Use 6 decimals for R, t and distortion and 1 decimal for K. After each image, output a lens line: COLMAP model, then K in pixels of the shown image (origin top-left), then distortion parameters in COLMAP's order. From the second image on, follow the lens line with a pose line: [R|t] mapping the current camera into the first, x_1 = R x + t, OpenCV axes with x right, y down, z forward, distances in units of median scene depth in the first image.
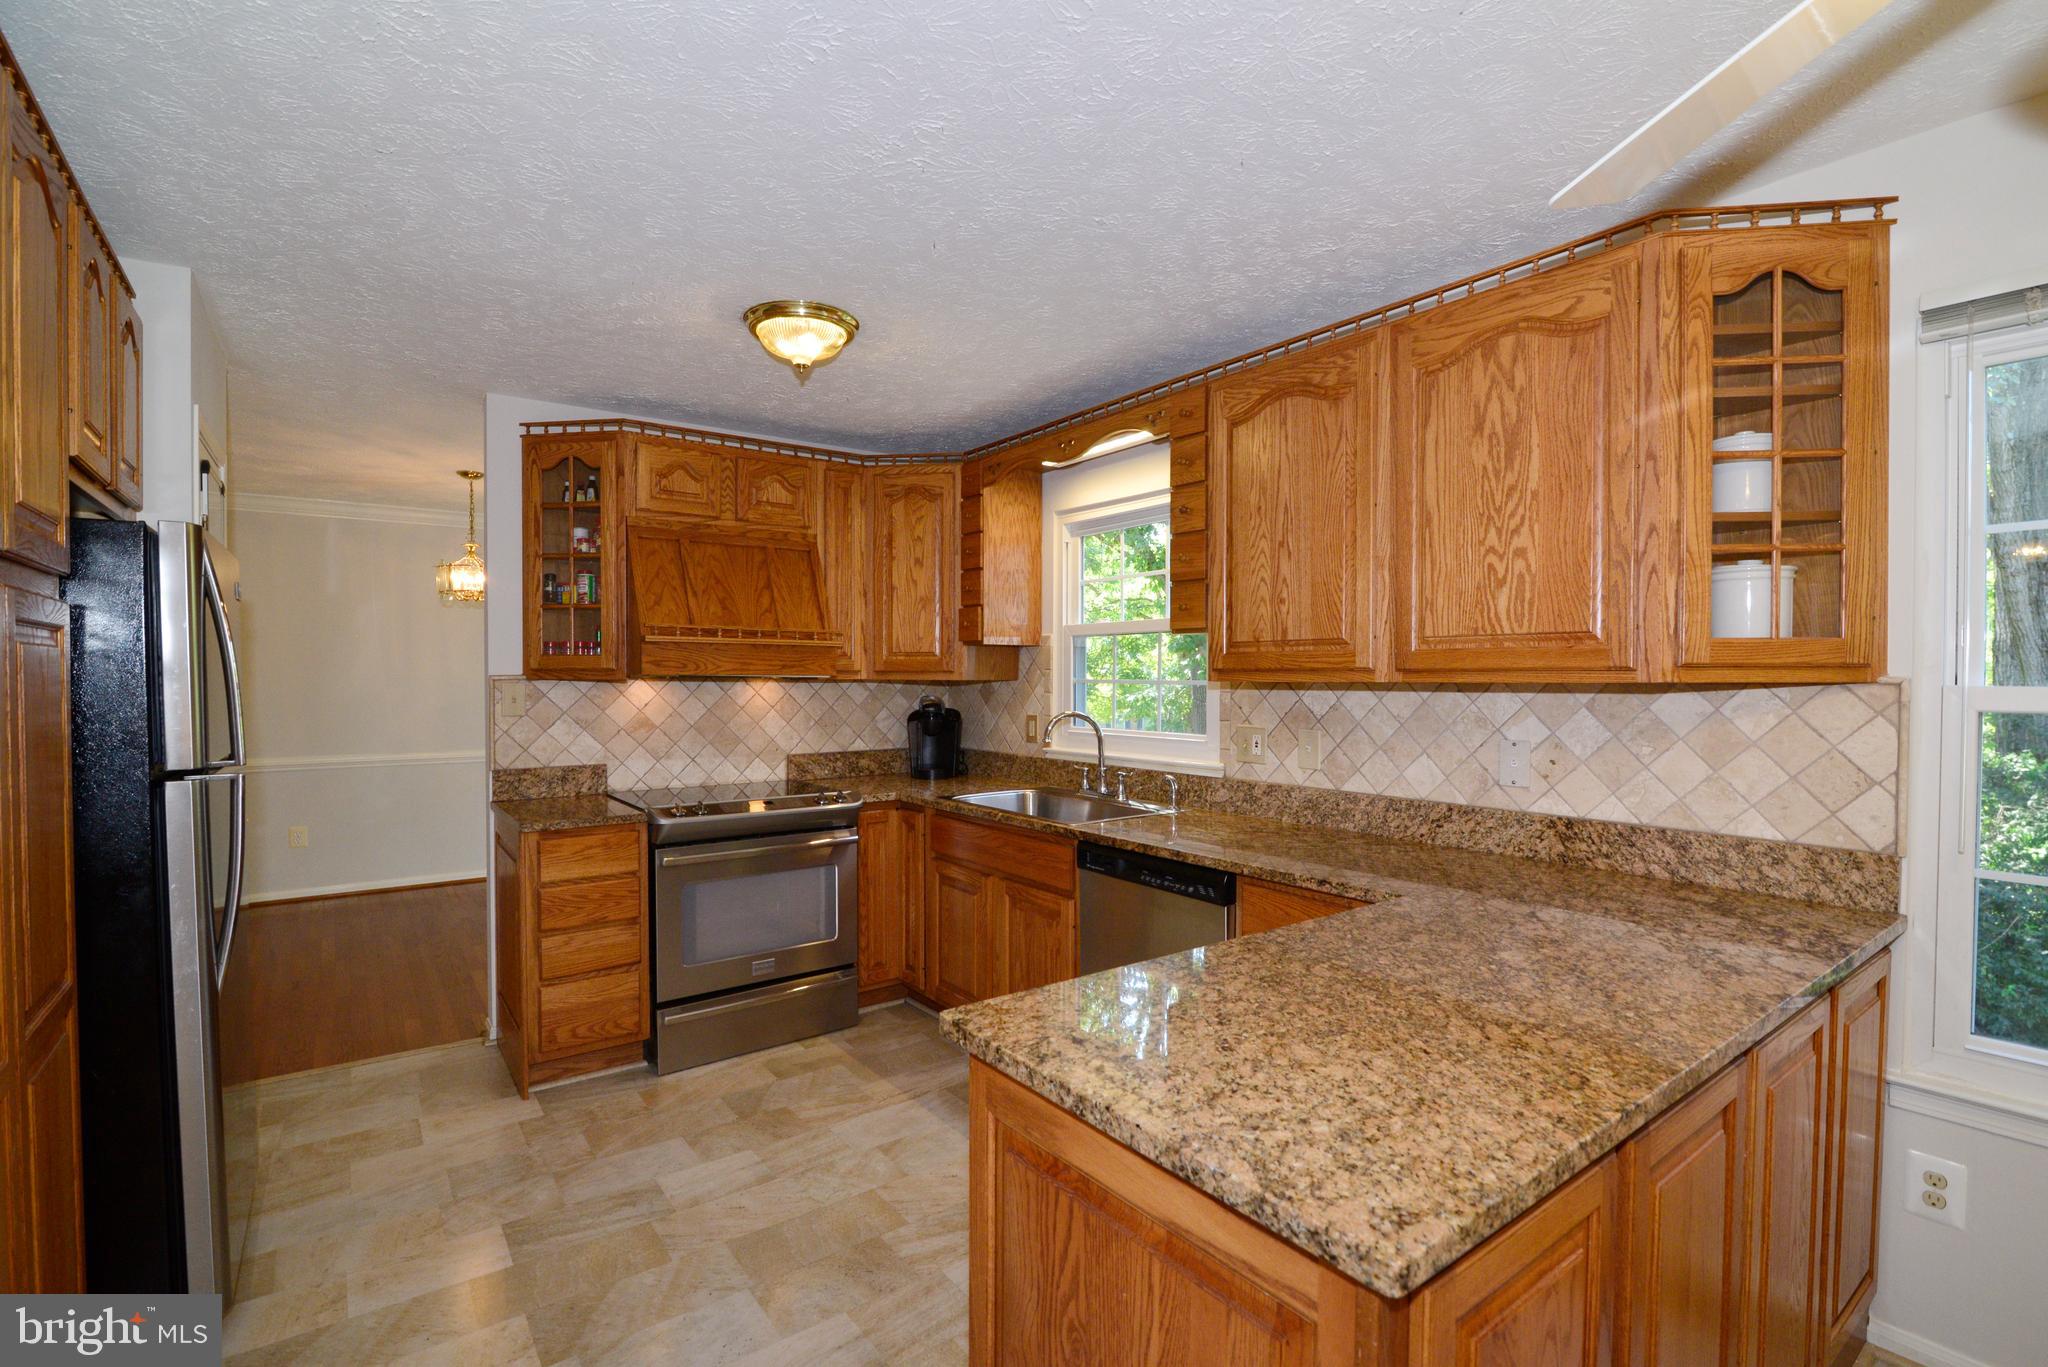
lens RADIAL K [[933.0, 0, 1018.5], [0, 933.0, 689.9], [0, 0, 1]] dist [-0.016841, -0.000128]
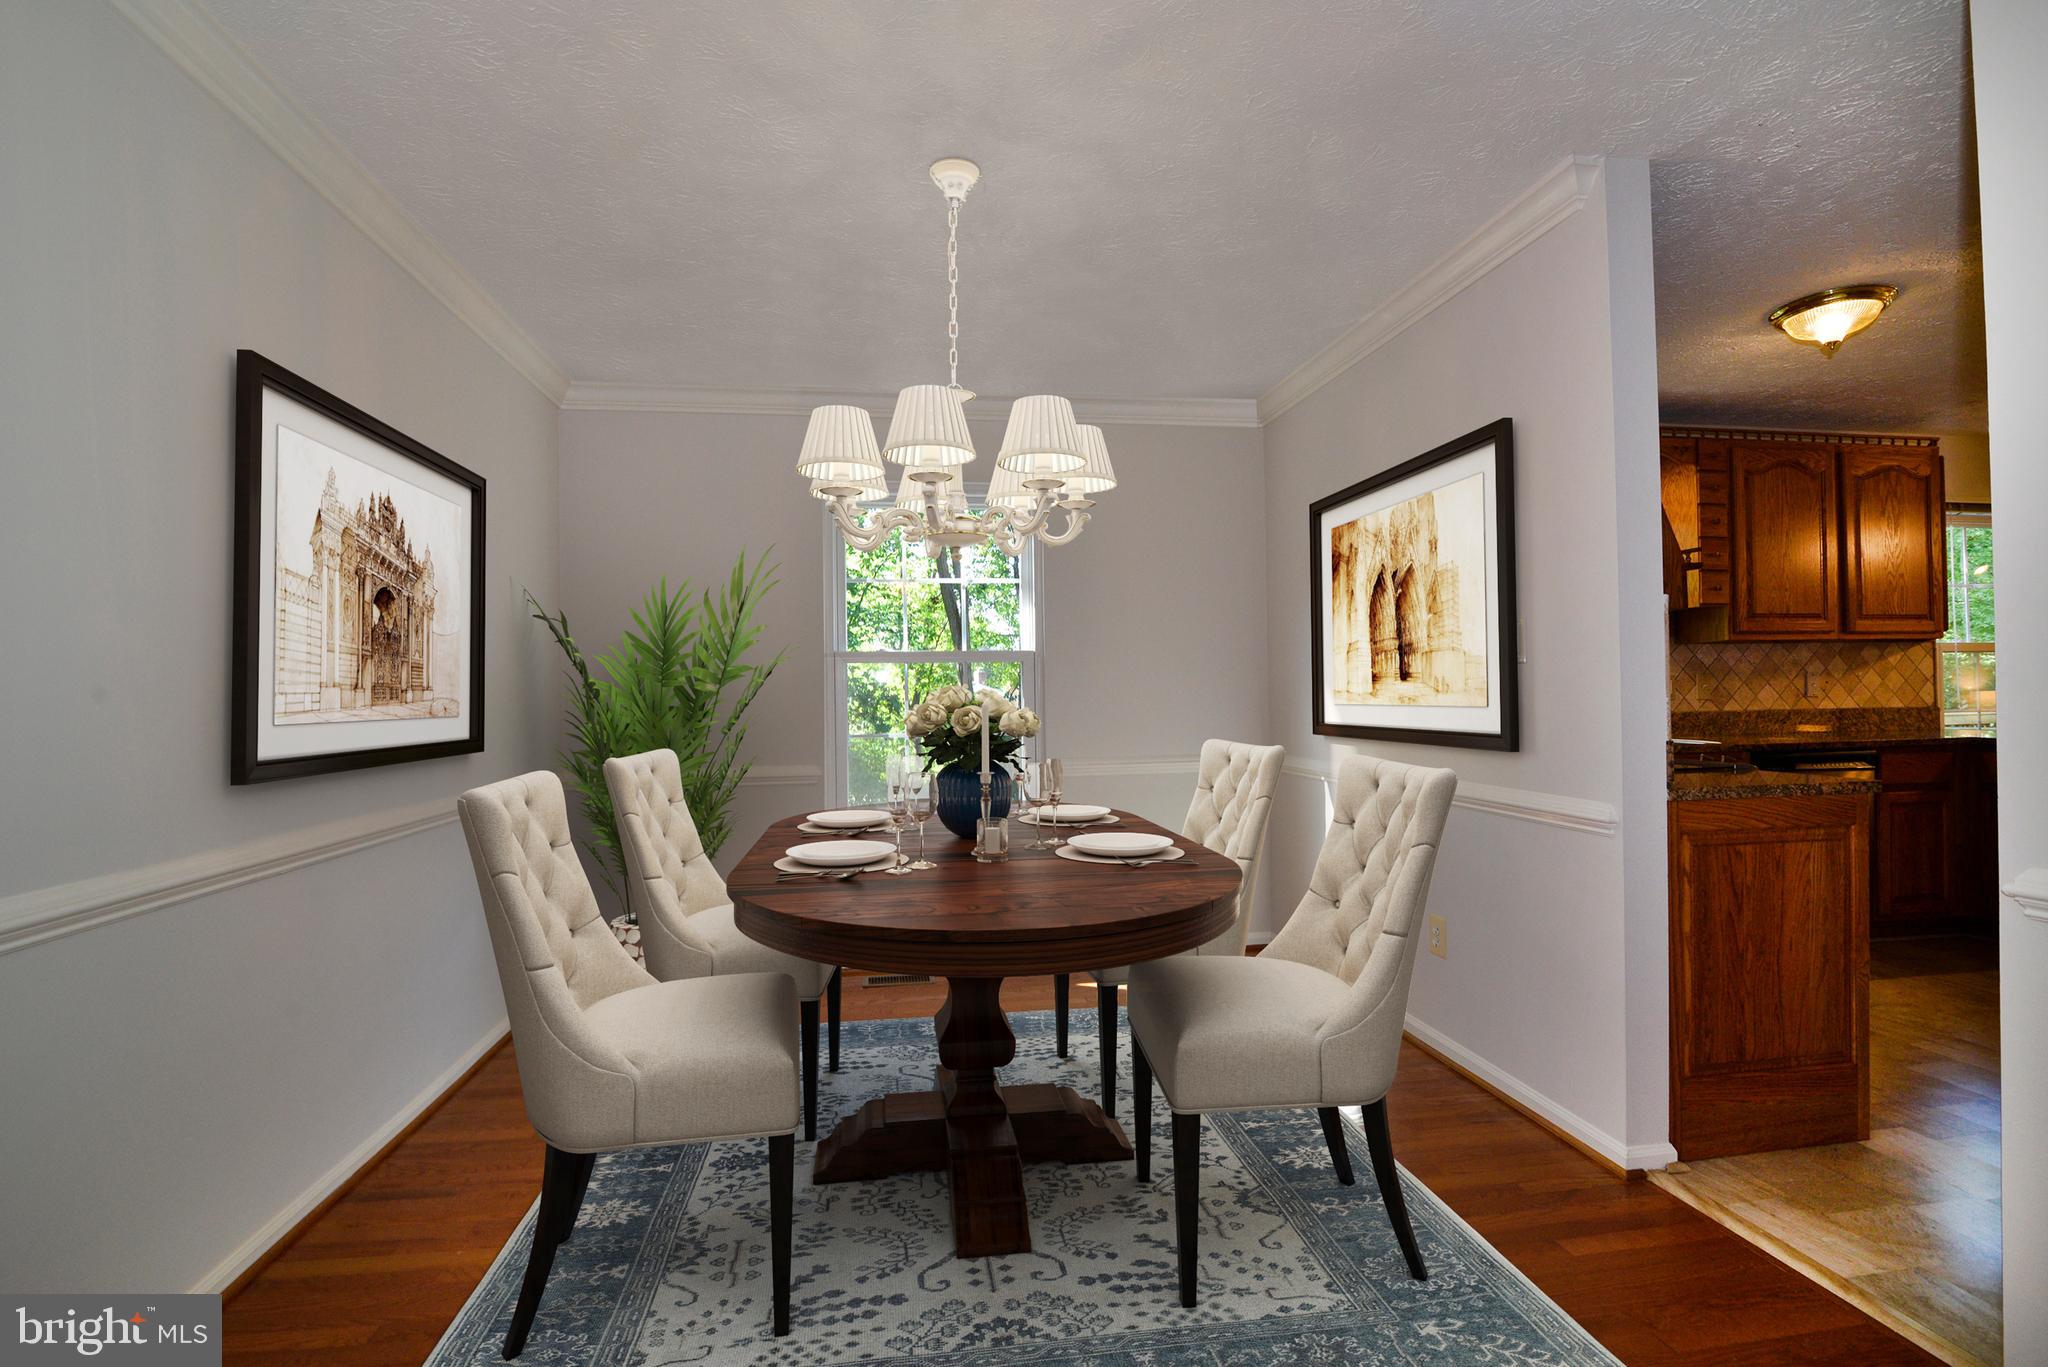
lens RADIAL K [[916.2, 0, 1011.3], [0, 916.2, 697.6], [0, 0, 1]] dist [-0.025475, -0.000376]
pose [[0.480827, -0.007850, 0.876781, -1.322380], [0.029360, 0.999543, -0.007152, 0.048597], [-0.876324, 0.029181, 0.480838, 1.086861]]
